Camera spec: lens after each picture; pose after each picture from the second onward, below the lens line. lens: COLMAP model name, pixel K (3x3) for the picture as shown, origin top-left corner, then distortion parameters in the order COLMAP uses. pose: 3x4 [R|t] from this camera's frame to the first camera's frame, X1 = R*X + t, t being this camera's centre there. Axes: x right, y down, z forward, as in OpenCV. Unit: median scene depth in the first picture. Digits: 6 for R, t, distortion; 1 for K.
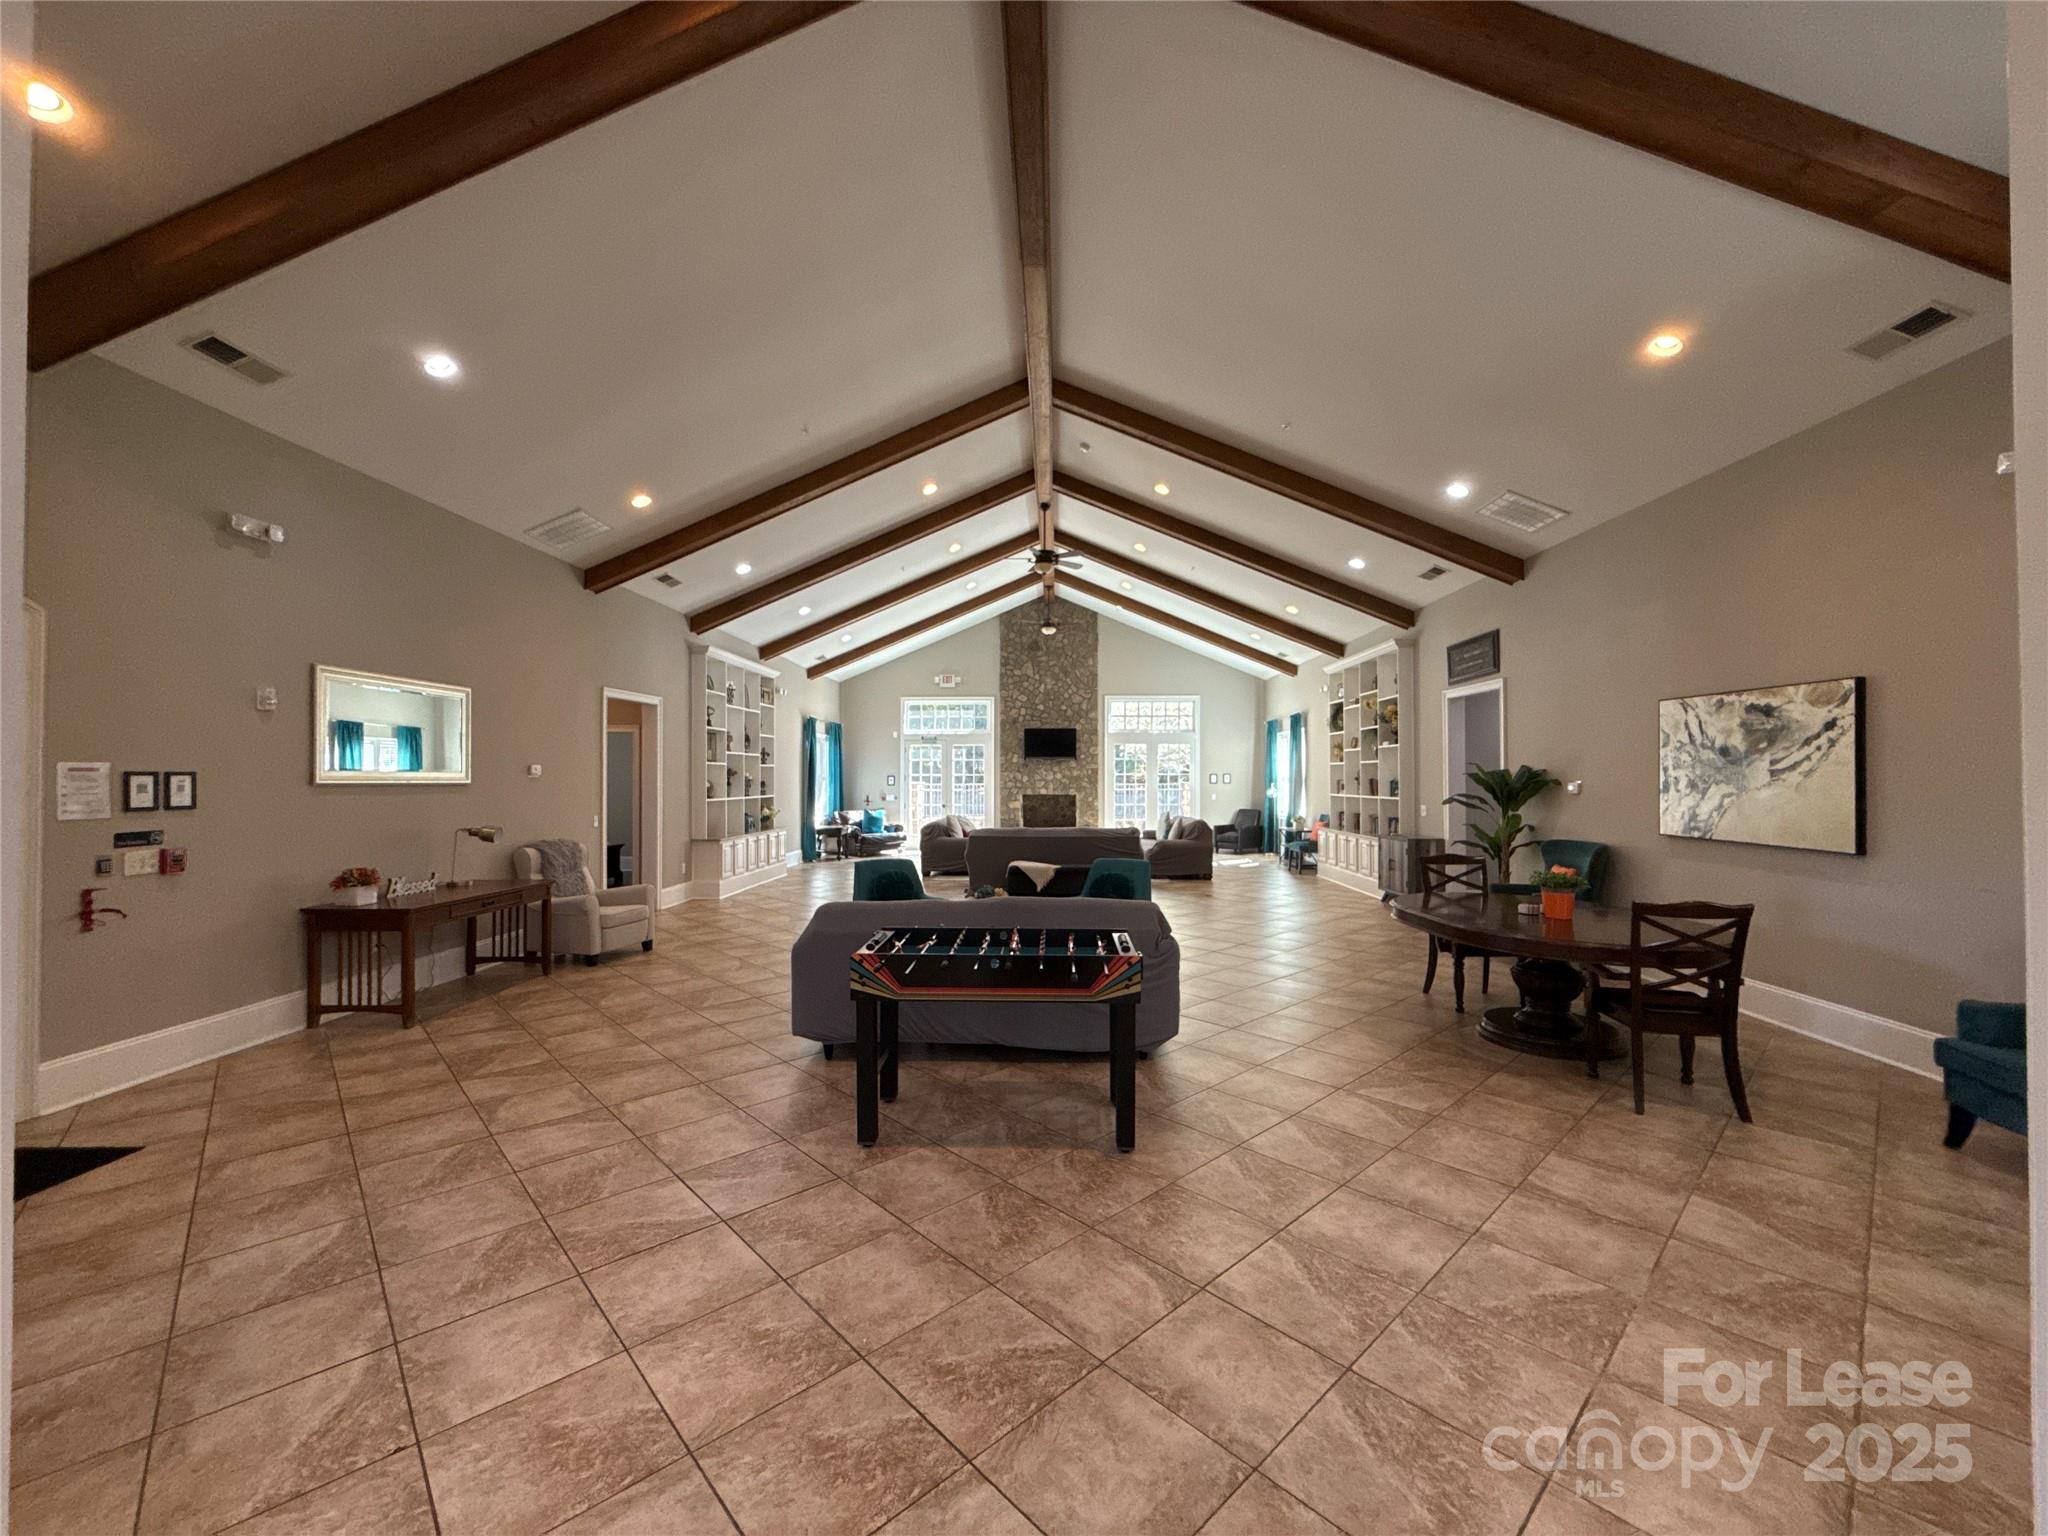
lens RADIAL K [[823.0, 0, 1023.3], [0, 823.0, 776.8], [0, 0, 1]] dist [-0.000681, 0.000216]
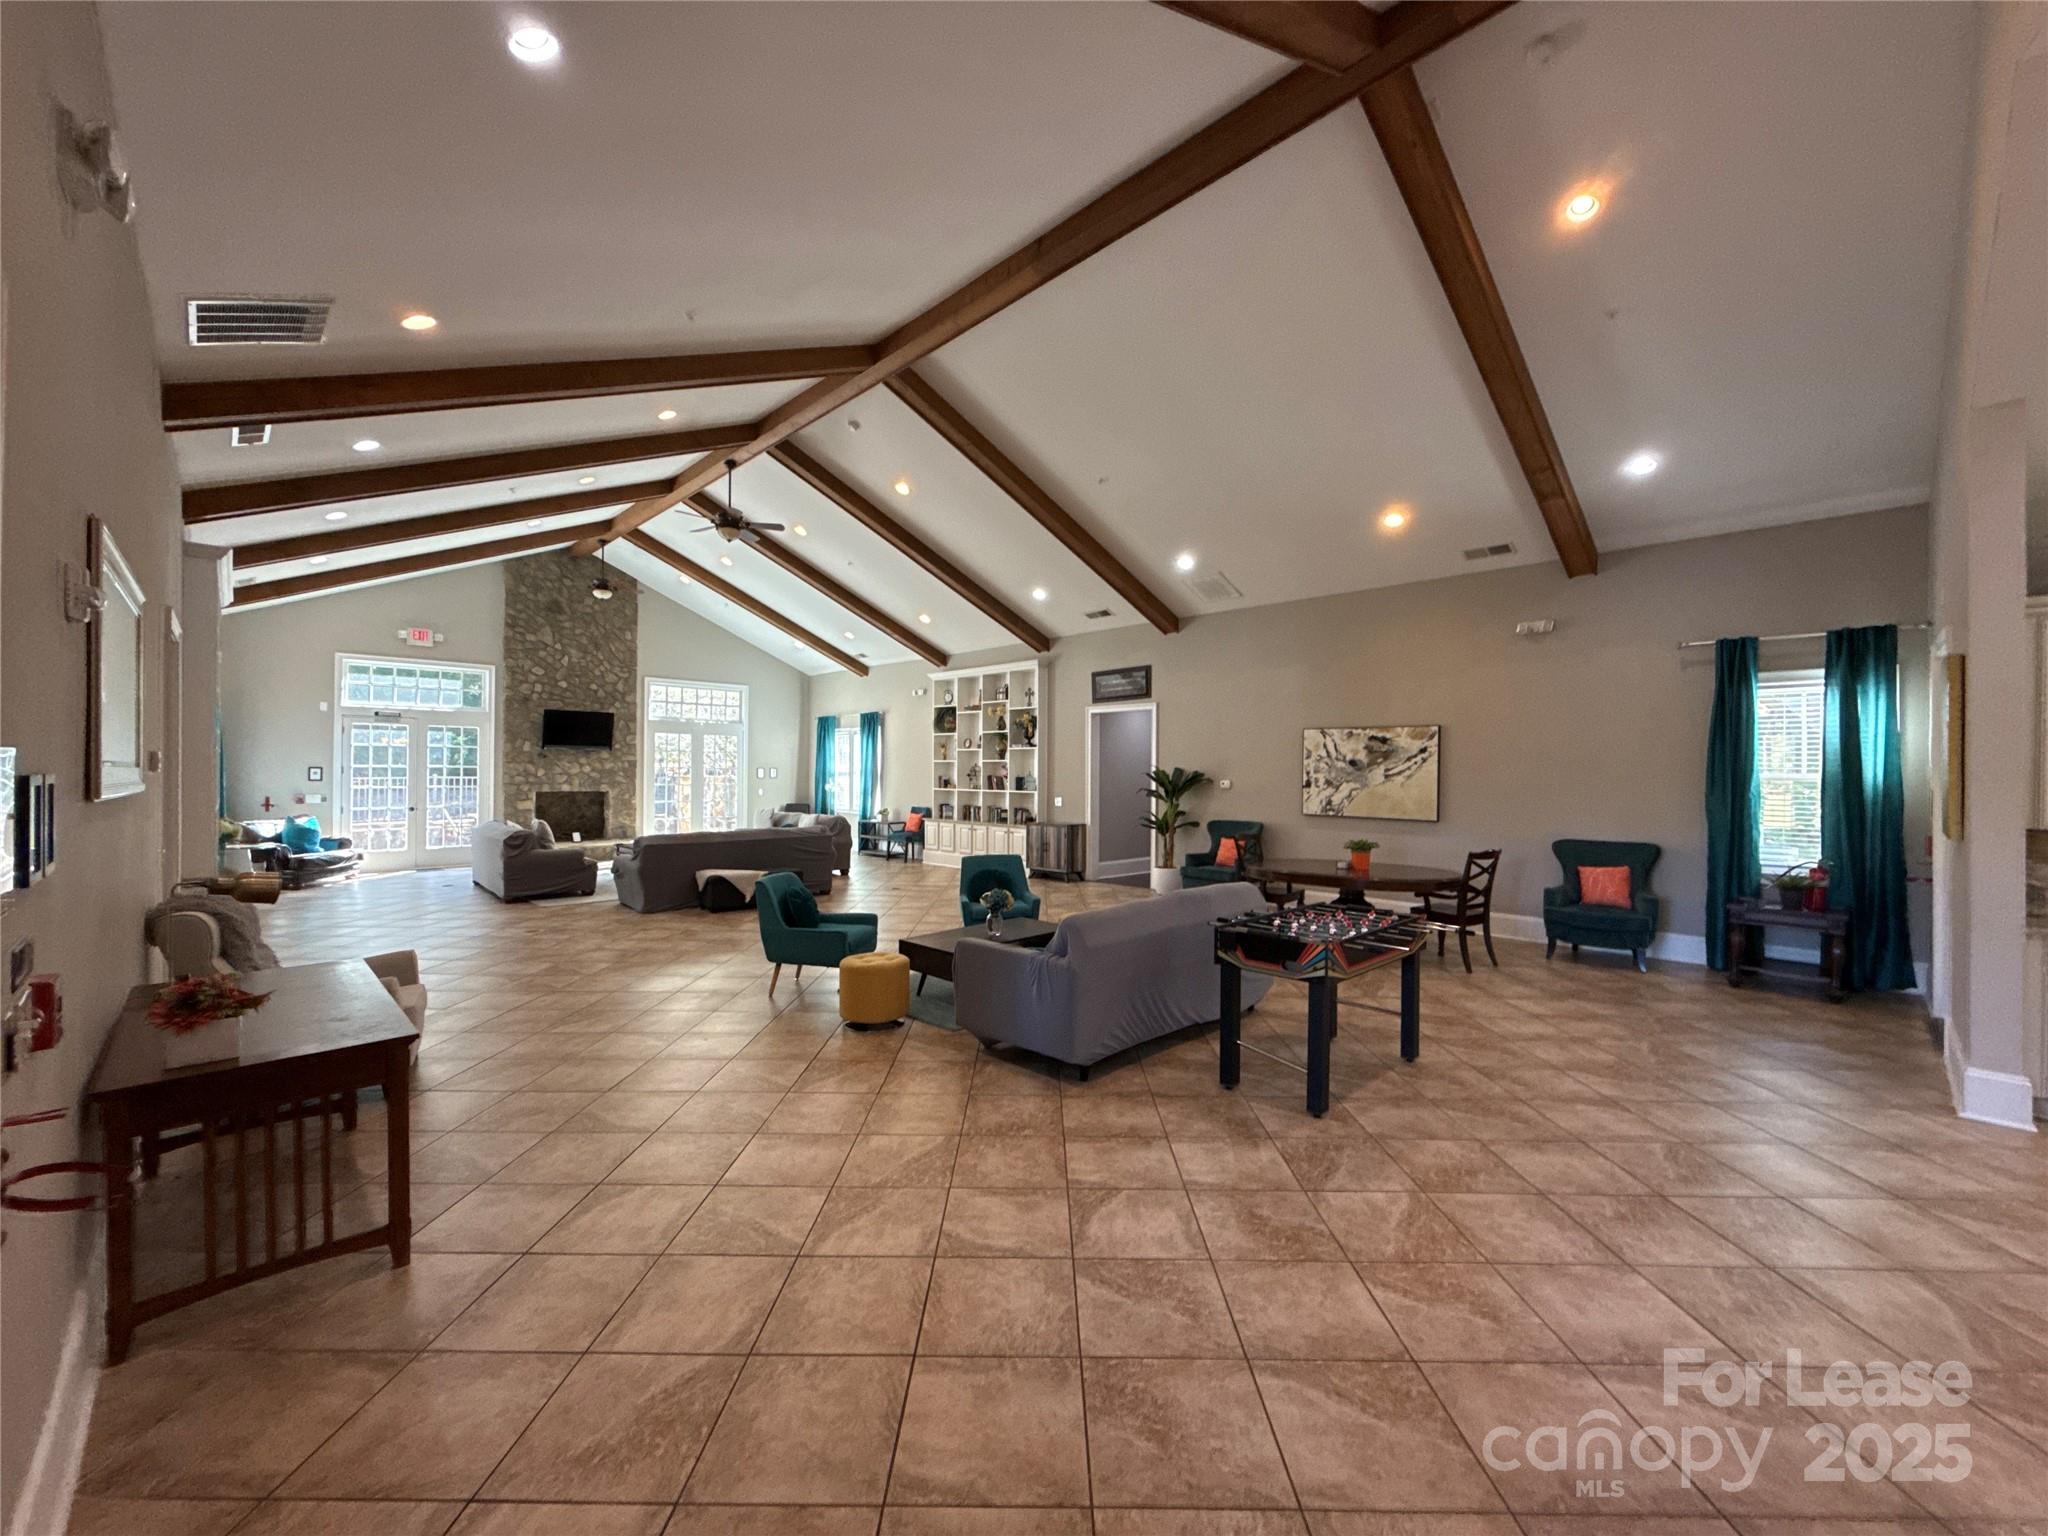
lens RADIAL K [[823.0, 0, 1035.8], [0, 823.0, 767.7], [0, 0, 1]] dist [-0.000681, 0.000216]
pose [[0.682716, 0.009474, 0.730622, -0.265132], [-0.008807, 0.999950, -0.004737, -0.002452], [-0.730631, -0.003200, 0.682766, 0.110048]]
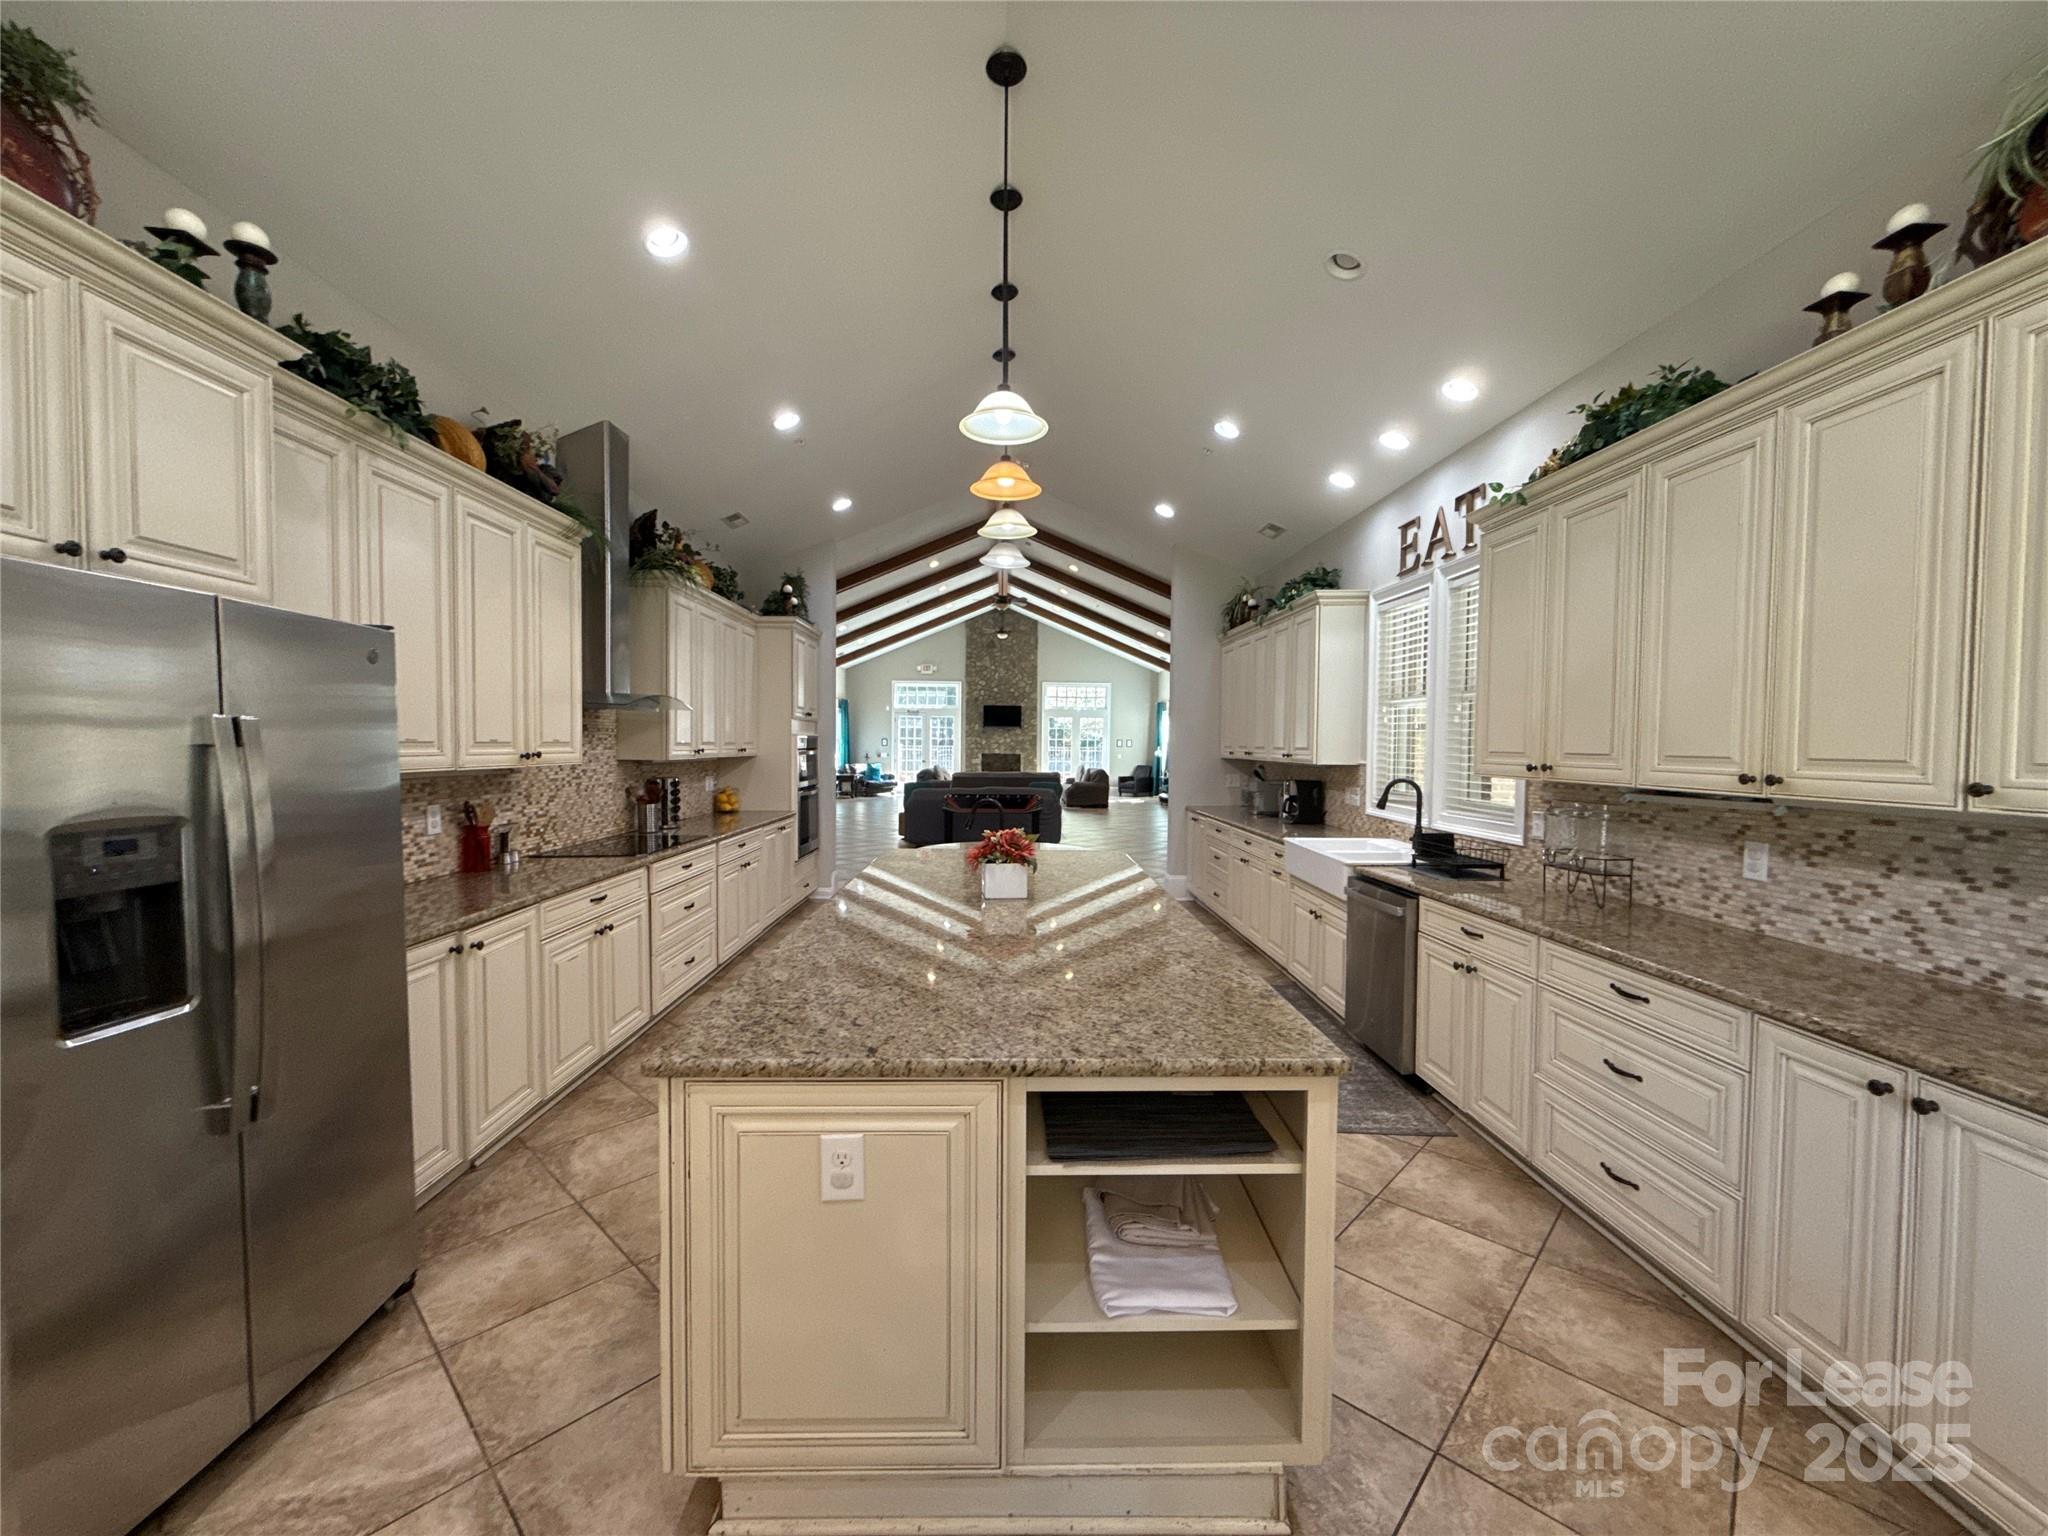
lens RADIAL K [[823.0, 0, 1018.9], [0, 823.0, 769.6], [0, 0, 1]] dist [-0.000681, 0.000216]
pose [[0.998107, 0.009535, 0.060766, -0.023007], [-0.011505, 0.999417, 0.032153, 0.003684], [-0.060424, -0.032791, 0.997634, -0.389096]]
